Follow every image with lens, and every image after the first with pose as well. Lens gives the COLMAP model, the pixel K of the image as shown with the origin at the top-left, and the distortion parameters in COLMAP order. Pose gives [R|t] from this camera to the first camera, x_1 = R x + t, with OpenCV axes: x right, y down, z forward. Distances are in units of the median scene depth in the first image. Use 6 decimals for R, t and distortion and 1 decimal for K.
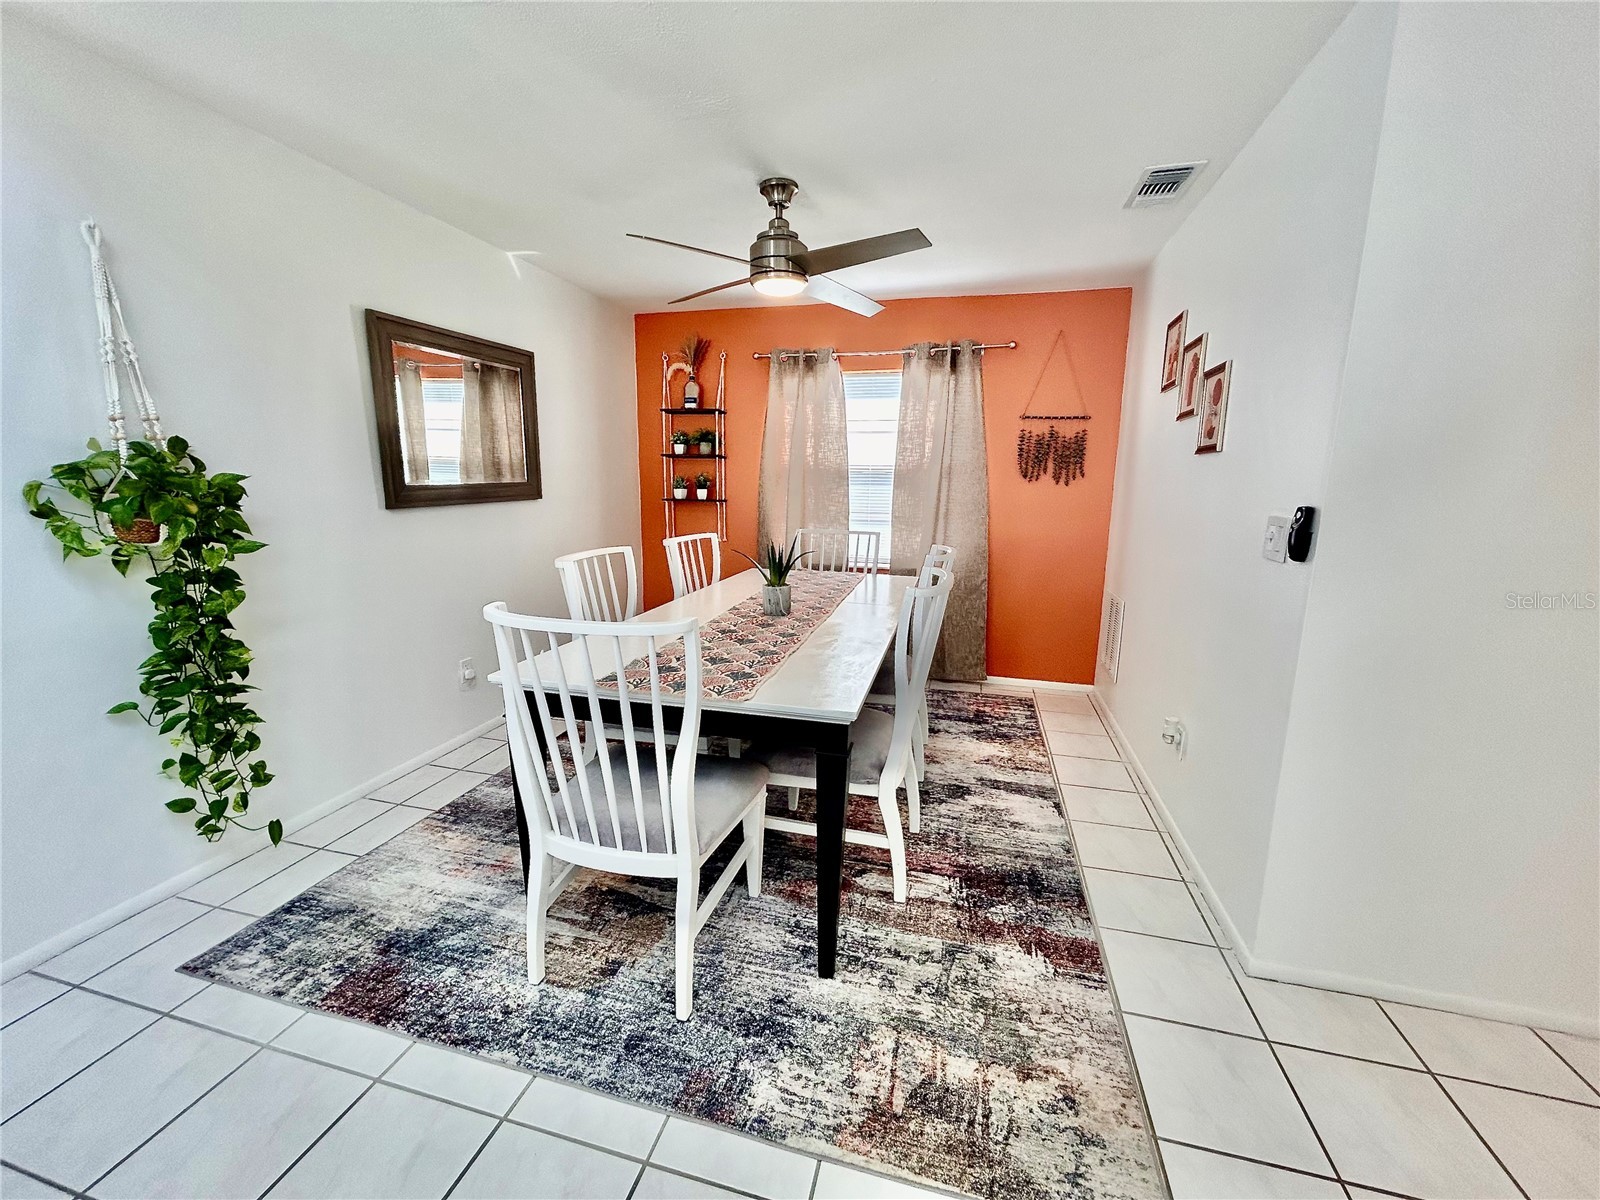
lens RADIAL K [[641.6, 0, 802.1], [0, 641.6, 597.8], [0, 0, 1]] dist [-0.001878, 0.000384]
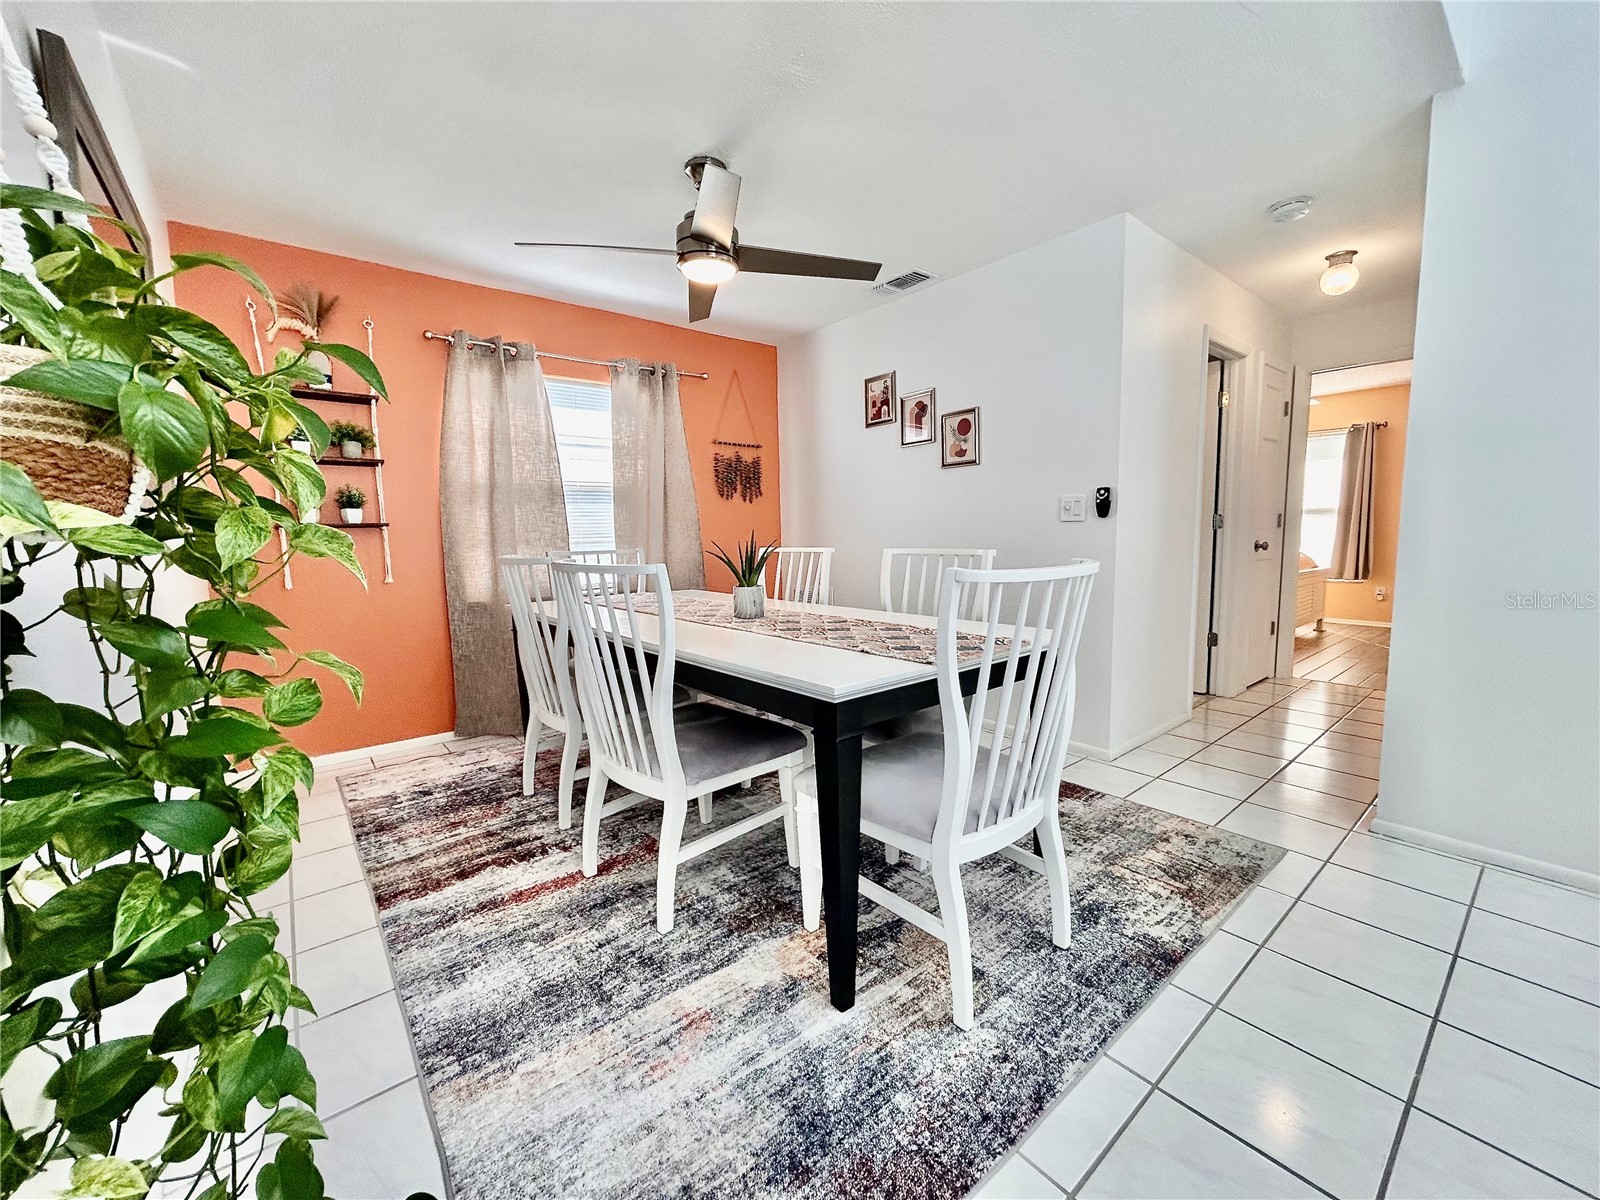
lens RADIAL K [[641.3, 0, 804.7], [0, 641.3, 601.3], [0, 0, 1]] dist [-0.002051, 0.000014]
pose [[0.584017, -0.114524, 0.803622, -0.539237], [0.174952, 0.984489, 0.013156, 0.002392], [-0.792664, 0.132912, 0.594995, 0.280716]]
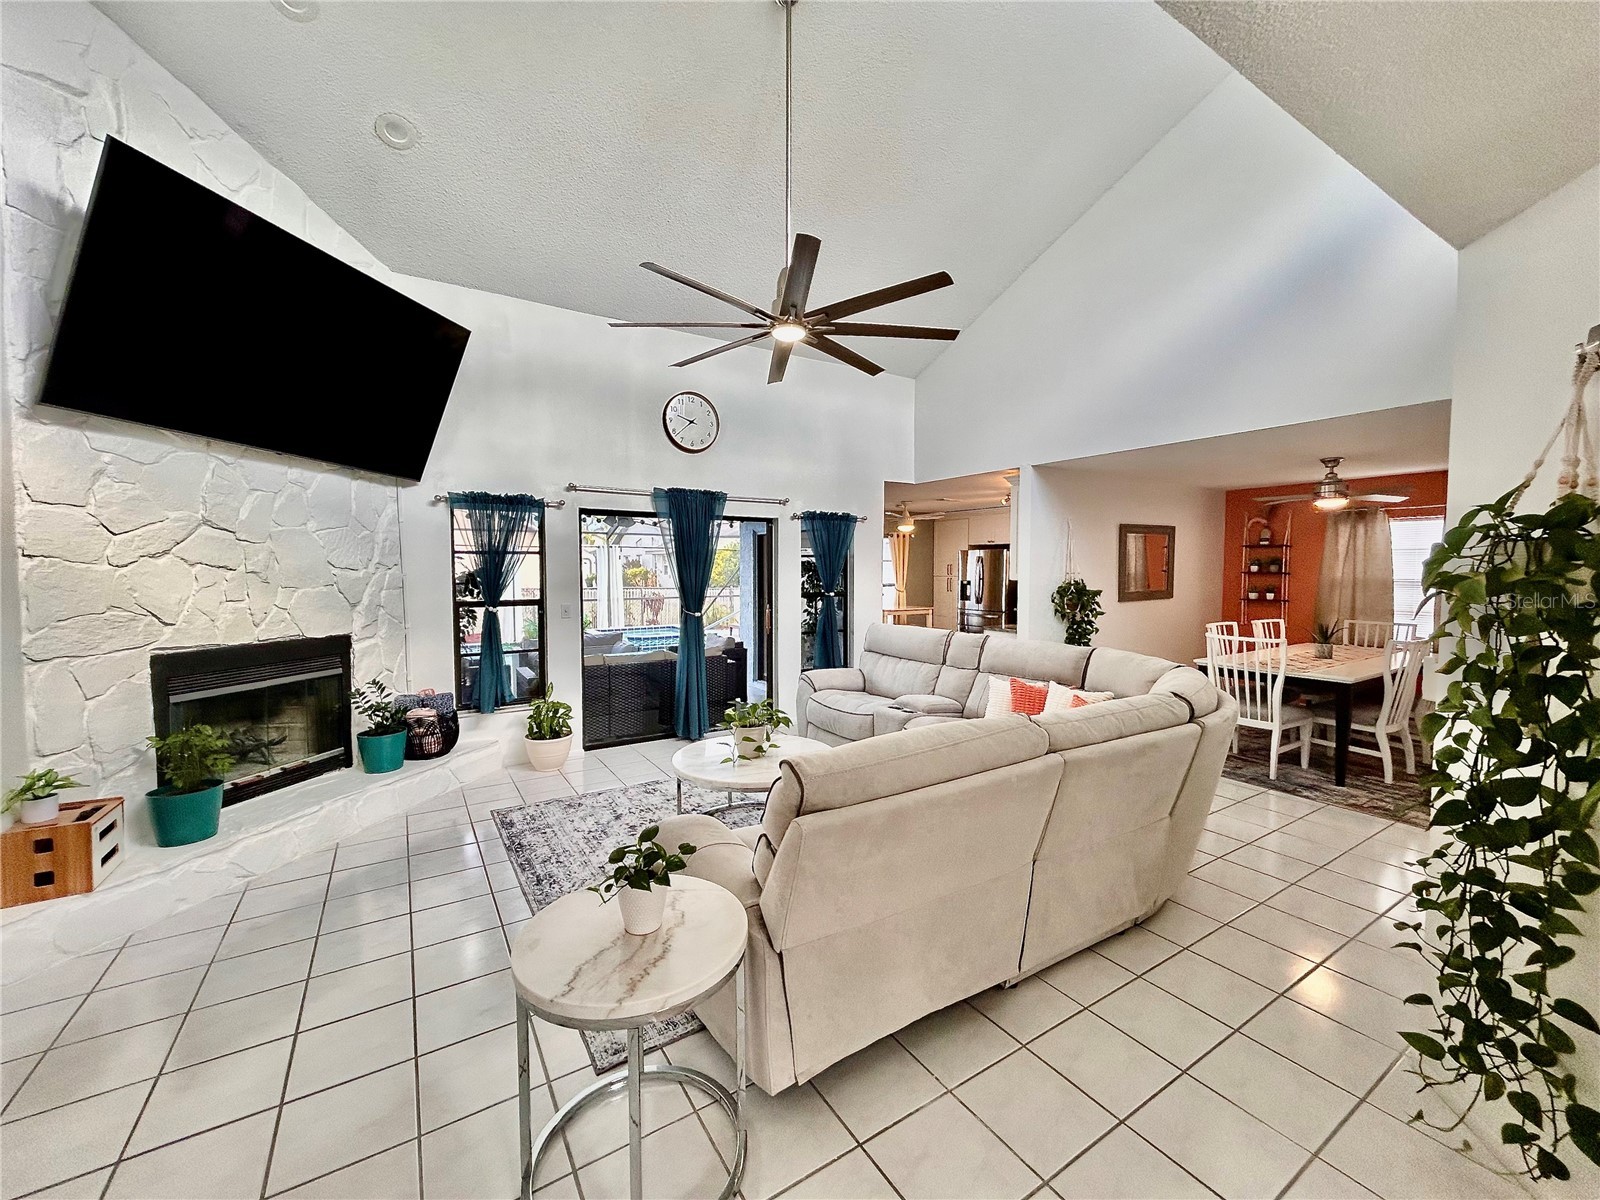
lens RADIAL K [[641.6, 0, 802.1], [0, 641.6, 597.8], [0, 0, 1]] dist [-0.001878, 0.000384]
pose [[0.735032, 0.020759, -0.677715, 0.086357], [-0.117316, 0.988350, -0.096964, 0.165807], [0.667806, 0.150779, 0.728904, -1.171916]]
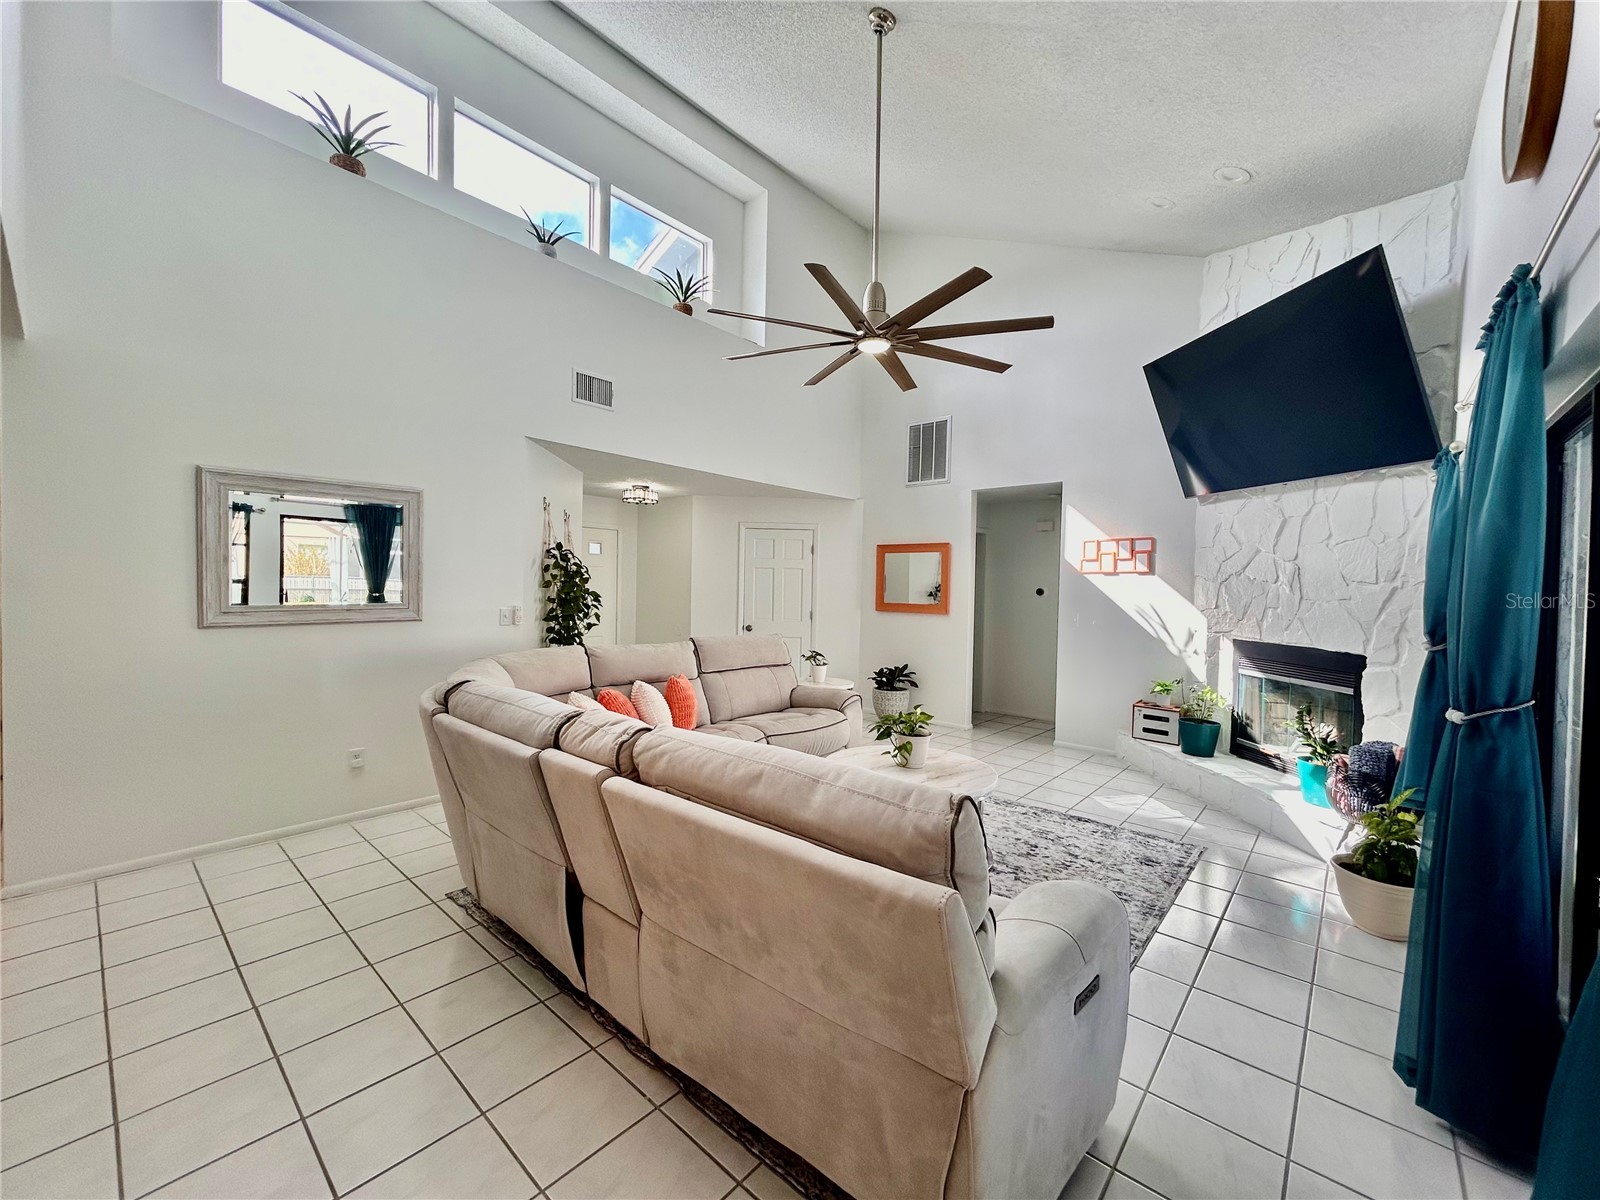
lens RADIAL K [[641.6, 0, 802.1], [0, 641.6, 597.8], [0, 0, 1]] dist [-0.001878, 0.000384]
pose [[-0.895462, -0.034427, 0.443804, -0.924700], [0.055986, 0.980377, 0.189013, -0.122576], [-0.441602, 0.194101, -0.875964, 0.422562]]
